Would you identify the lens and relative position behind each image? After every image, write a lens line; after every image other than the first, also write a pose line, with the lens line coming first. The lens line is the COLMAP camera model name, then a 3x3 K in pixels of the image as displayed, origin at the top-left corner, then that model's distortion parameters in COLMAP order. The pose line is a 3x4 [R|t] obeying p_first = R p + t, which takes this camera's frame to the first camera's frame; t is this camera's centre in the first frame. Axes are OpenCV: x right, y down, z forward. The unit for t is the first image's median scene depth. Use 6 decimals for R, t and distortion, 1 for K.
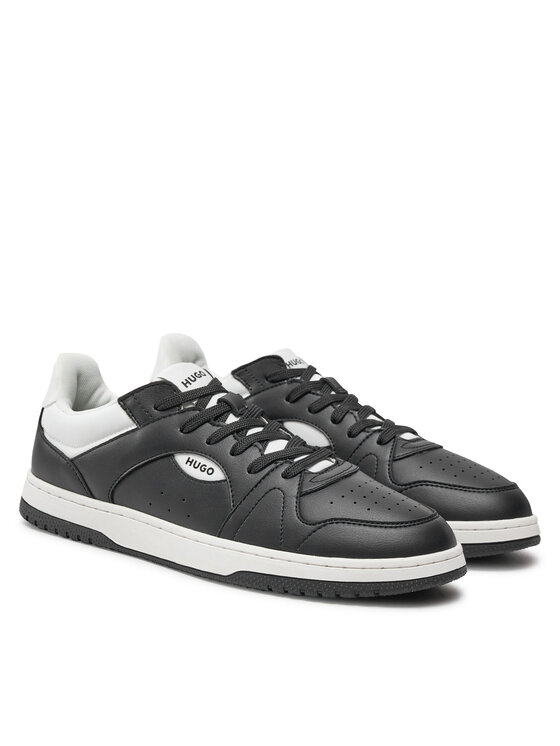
lens RADIAL K [[1969.0, 0, 280.0], [0, 1969.0, 373.0], [0, 0, 1]] dist [-0.827462, -0.118083]
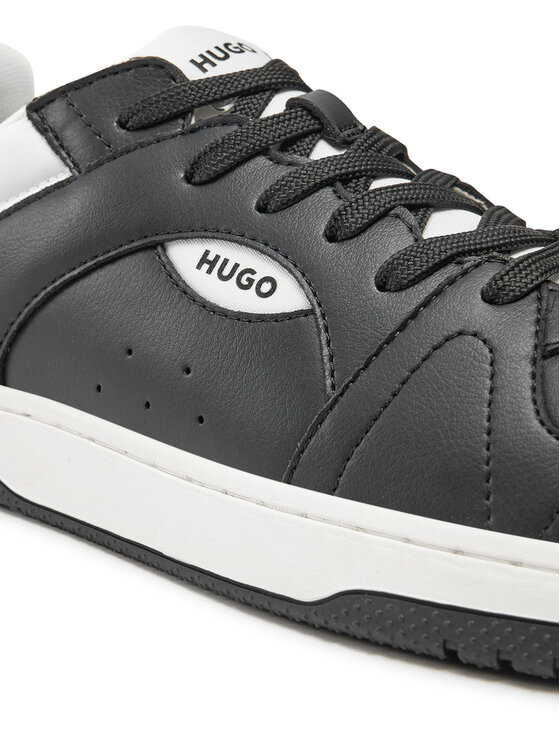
lens RADIAL K [[1042.4, 0, 280.0], [0, 1042.4, 373.0], [0, 0, 1]] dist [-0.193356, 0.011211]
pose [[0.999673, 0.017607, -0.018568, -0.029303], [-0.017359, 0.999759, 0.013415, 0.062600], [0.018800, -0.013088, 0.999738, 0.814293]]
